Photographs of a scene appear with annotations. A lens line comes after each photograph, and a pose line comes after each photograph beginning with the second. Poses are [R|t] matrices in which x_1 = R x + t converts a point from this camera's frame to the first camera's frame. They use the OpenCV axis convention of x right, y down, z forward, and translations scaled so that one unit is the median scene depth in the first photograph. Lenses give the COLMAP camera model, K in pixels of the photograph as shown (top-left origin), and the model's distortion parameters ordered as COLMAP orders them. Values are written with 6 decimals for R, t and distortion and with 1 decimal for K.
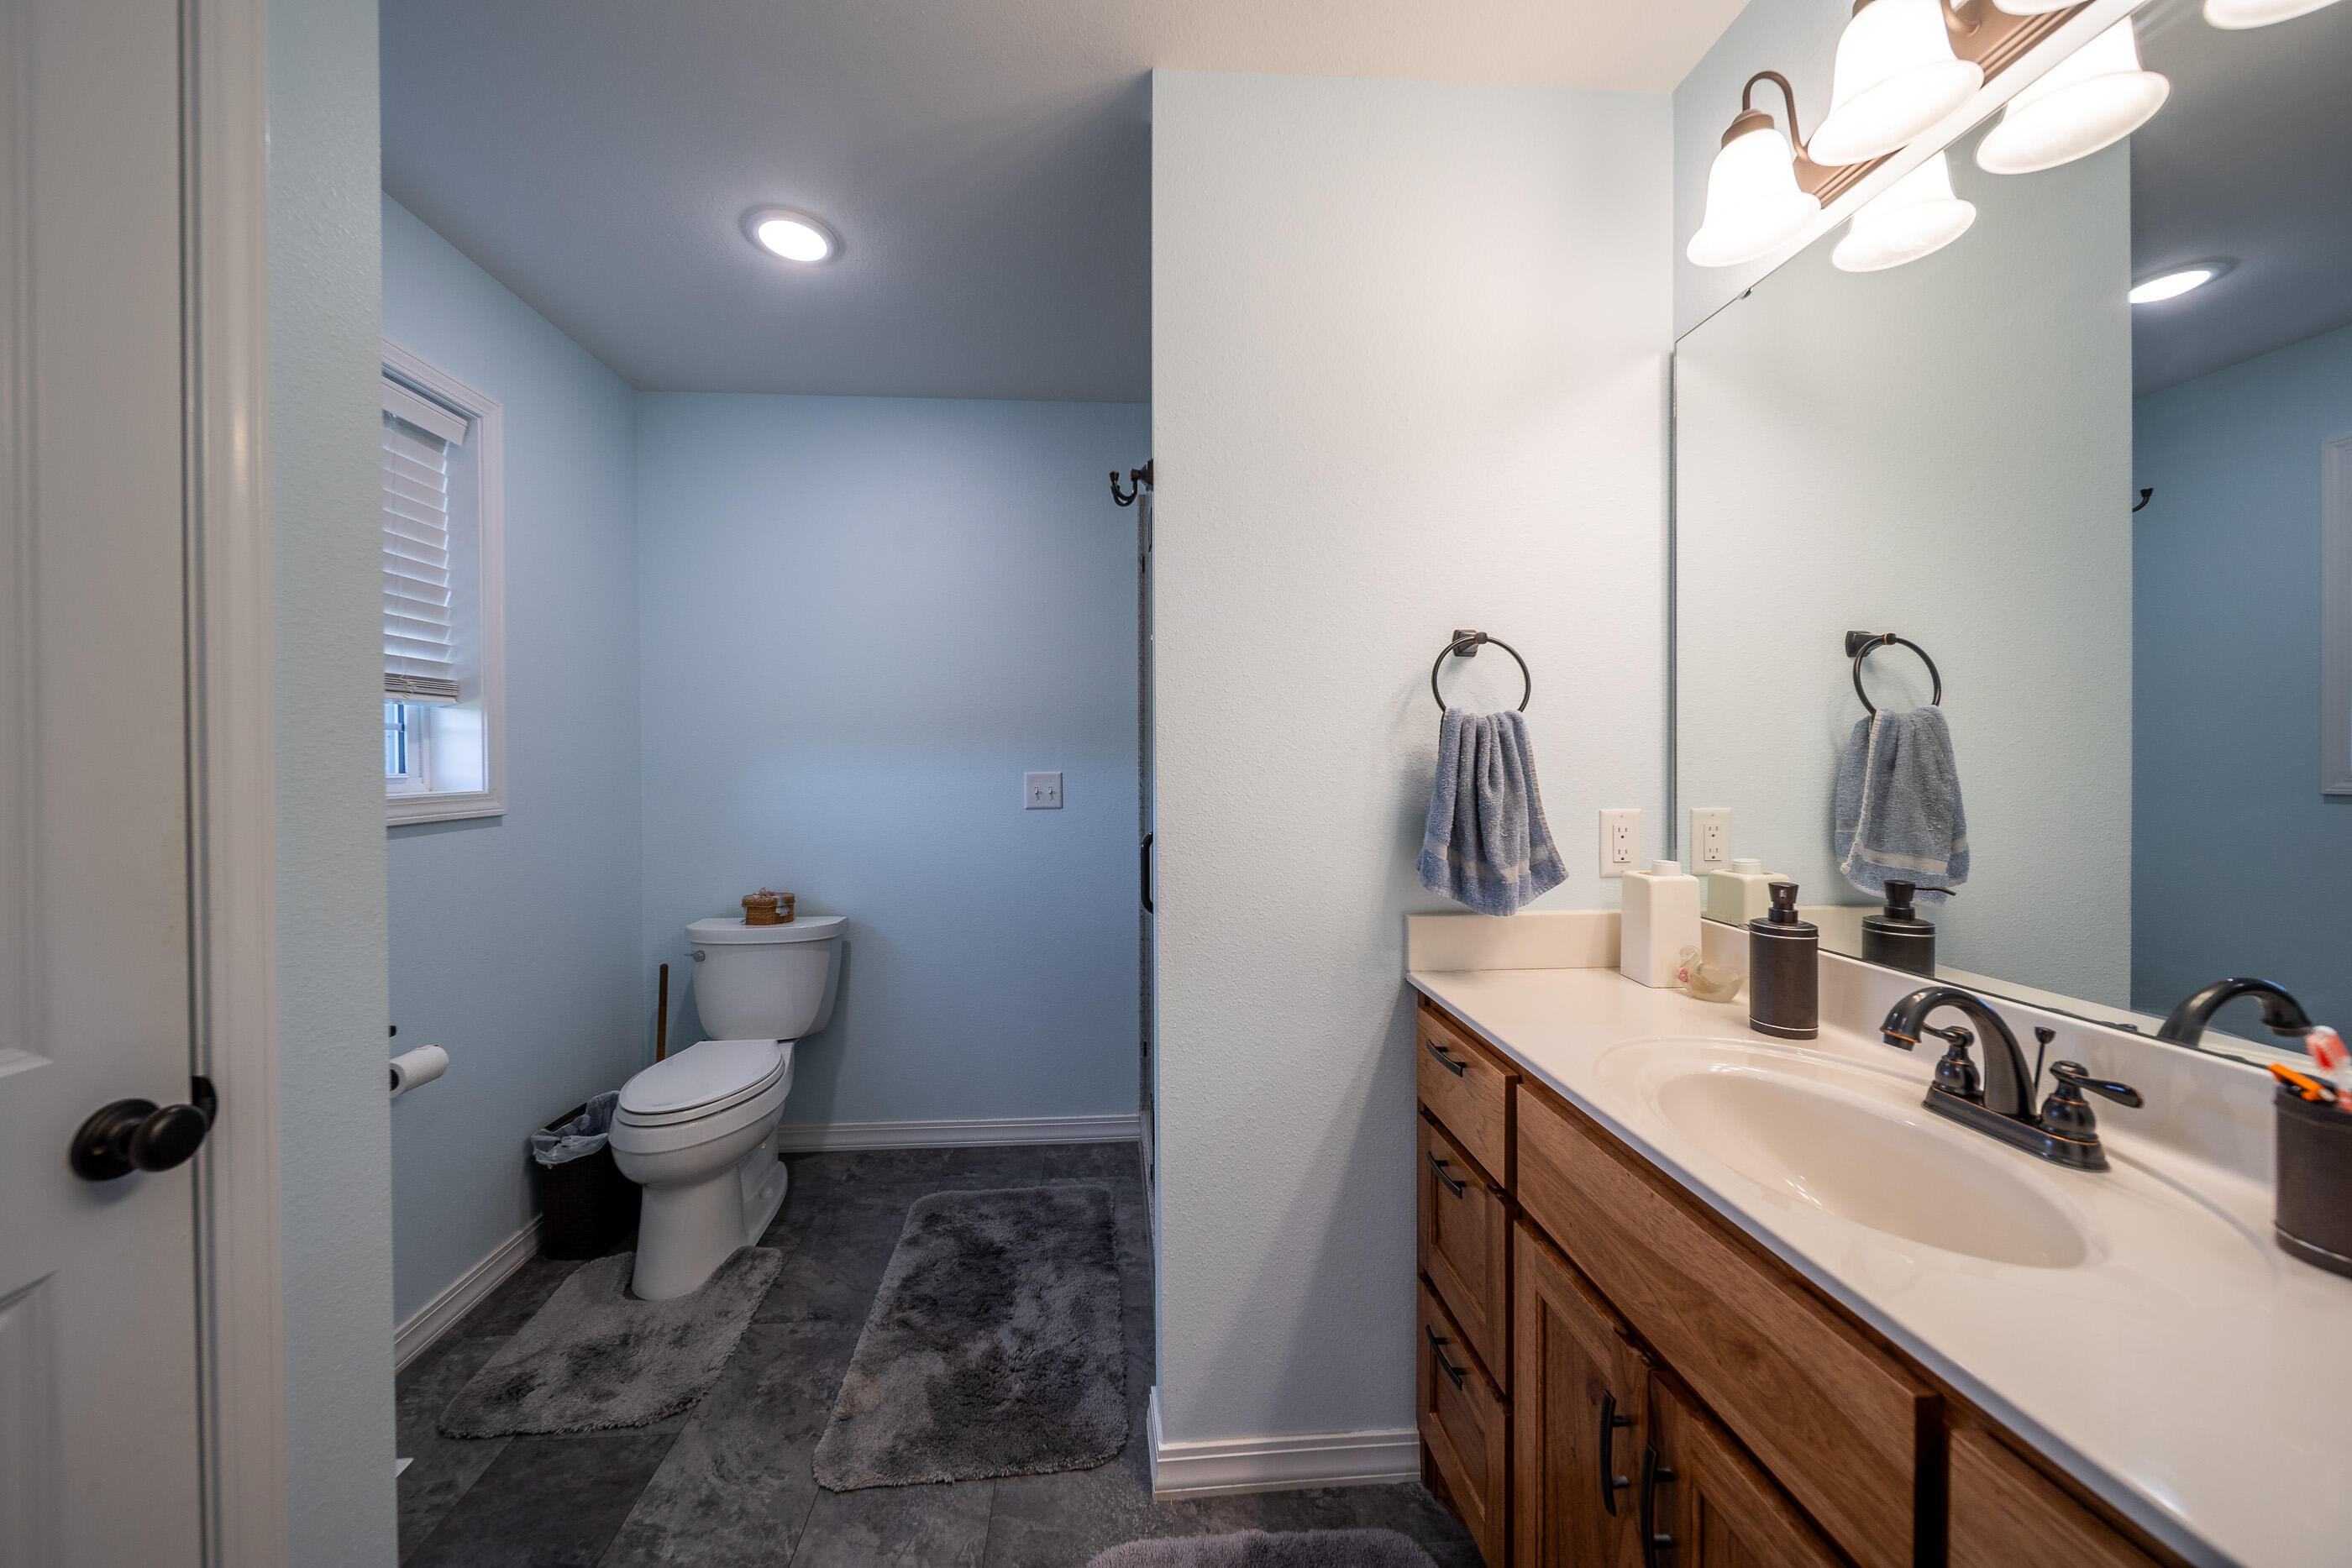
lens RADIAL K [[818.0, 0, 1166.9], [0, 818.0, 773.2], [0, 0, 1]] dist [-0.001849, -0.000676]
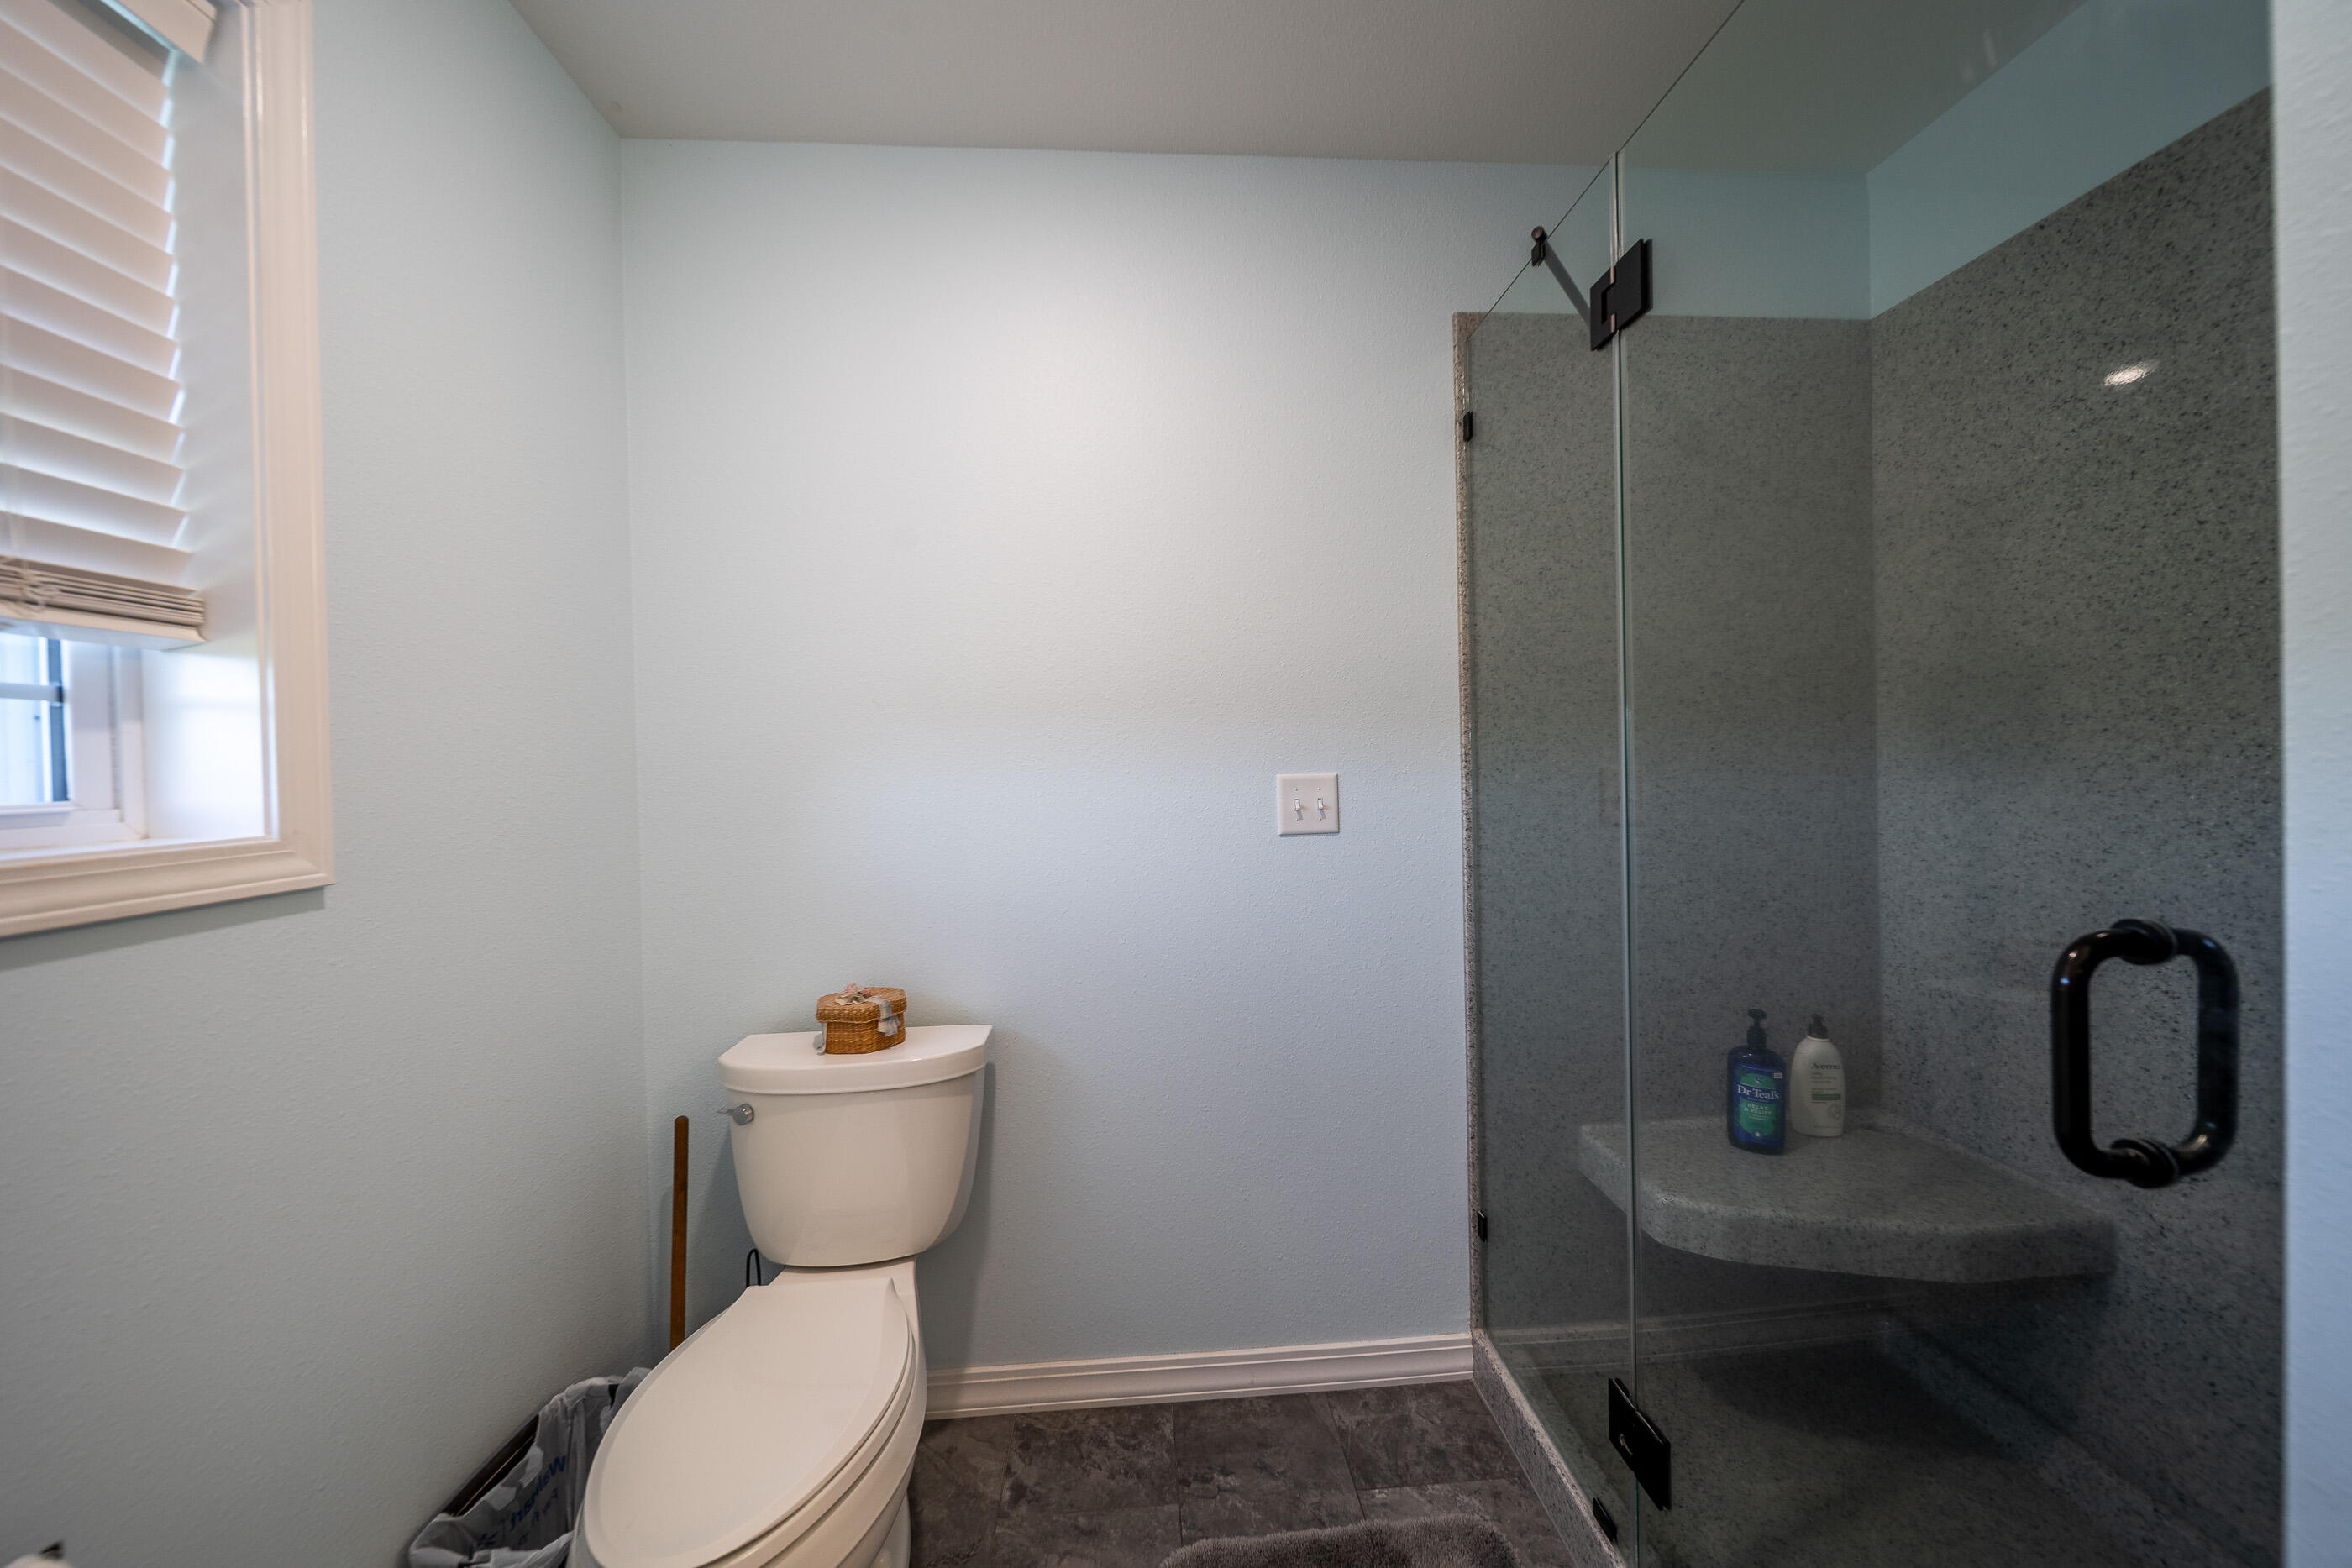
lens RADIAL K [[818.0, 0, 1188.6], [0, 818.0, 774.8], [0, 0, 1]] dist [-0.001849, -0.000676]
pose [[0.999852, -0.016585, 0.004680, -0.292017], [0.016576, 0.999860, 0.002112, -0.004286], [-0.004714, -0.002034, 0.999987, 0.481651]]
